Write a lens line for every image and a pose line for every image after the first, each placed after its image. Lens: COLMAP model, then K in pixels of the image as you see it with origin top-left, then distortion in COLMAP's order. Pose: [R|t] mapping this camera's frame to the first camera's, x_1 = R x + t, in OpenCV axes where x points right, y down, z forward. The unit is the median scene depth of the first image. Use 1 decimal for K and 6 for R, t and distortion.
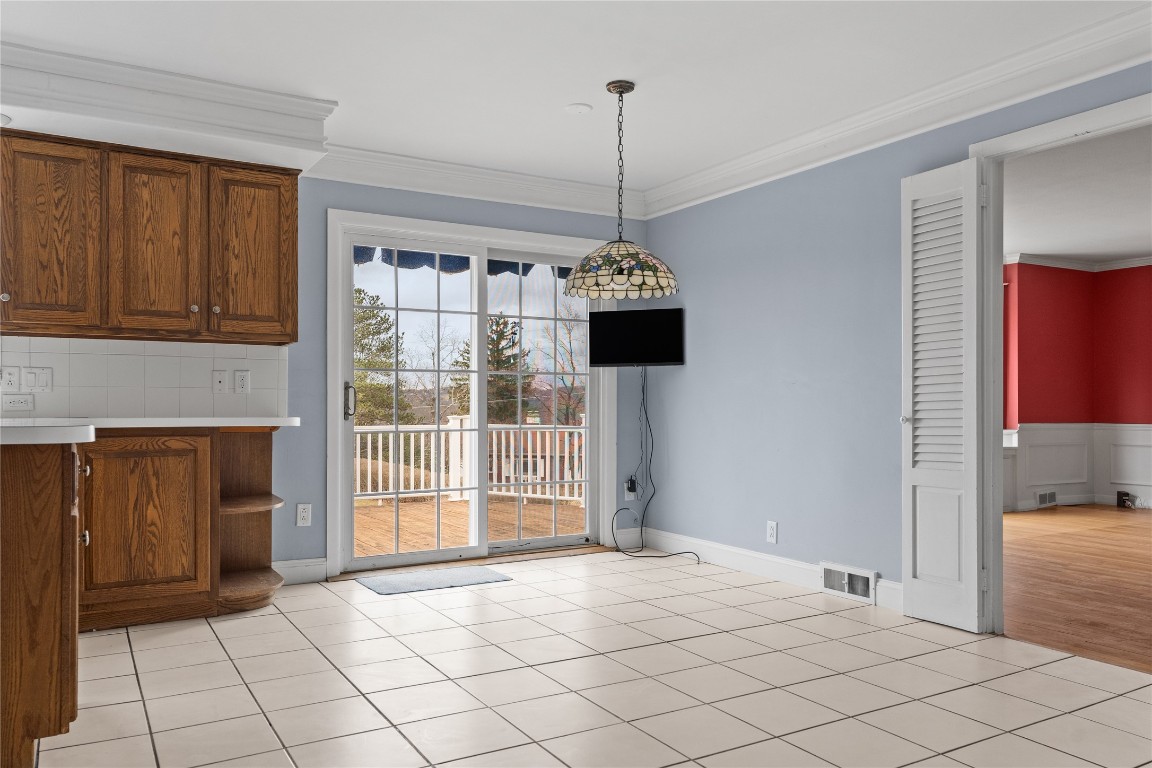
lens RADIAL K [[834.0, 0, 585.4], [0, 834.0, 401.3], [0, 0, 1]] dist [0.008514, 0.003277]
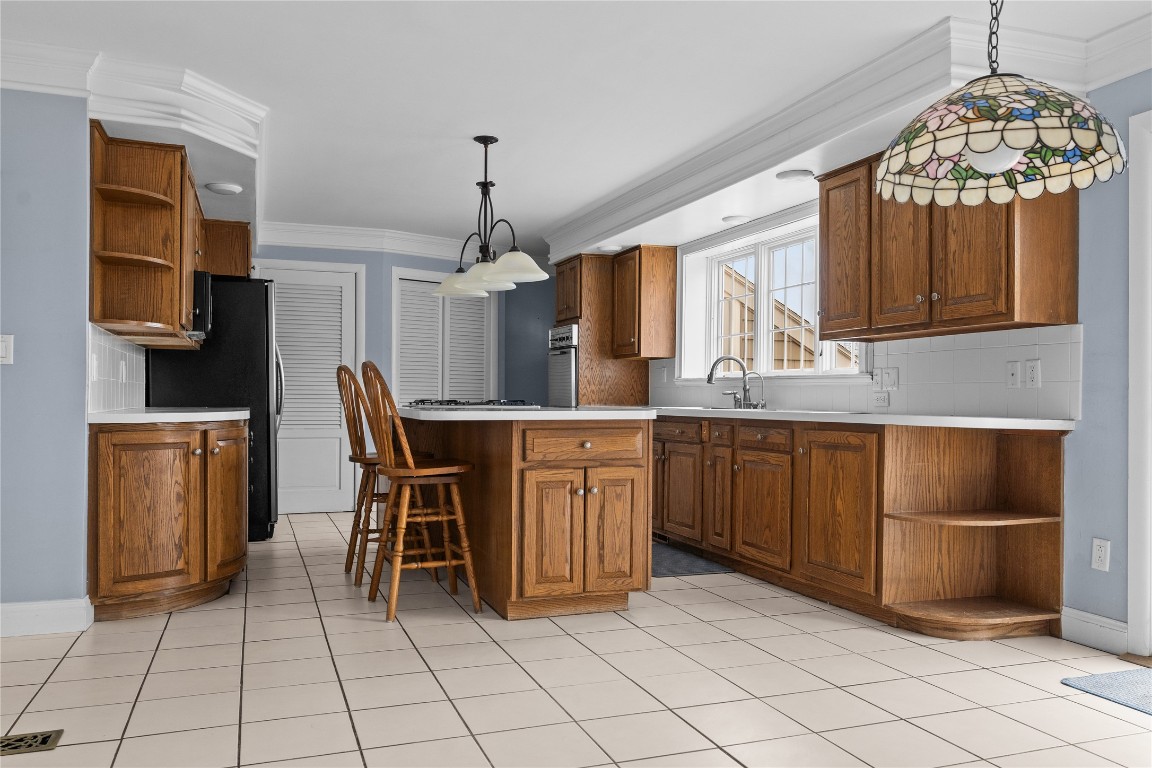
lens RADIAL K [[878.5, 0, 576.0], [0, 878.5, 384.0], [0, 0, 1]] dist [0.000560, 0.000744]
pose [[-0.186640, -0.019922, -0.982226, 0.576276], [-0.000926, 0.999798, -0.020102, 0.005099], [0.982428, -0.002843, -0.186621, 0.809964]]
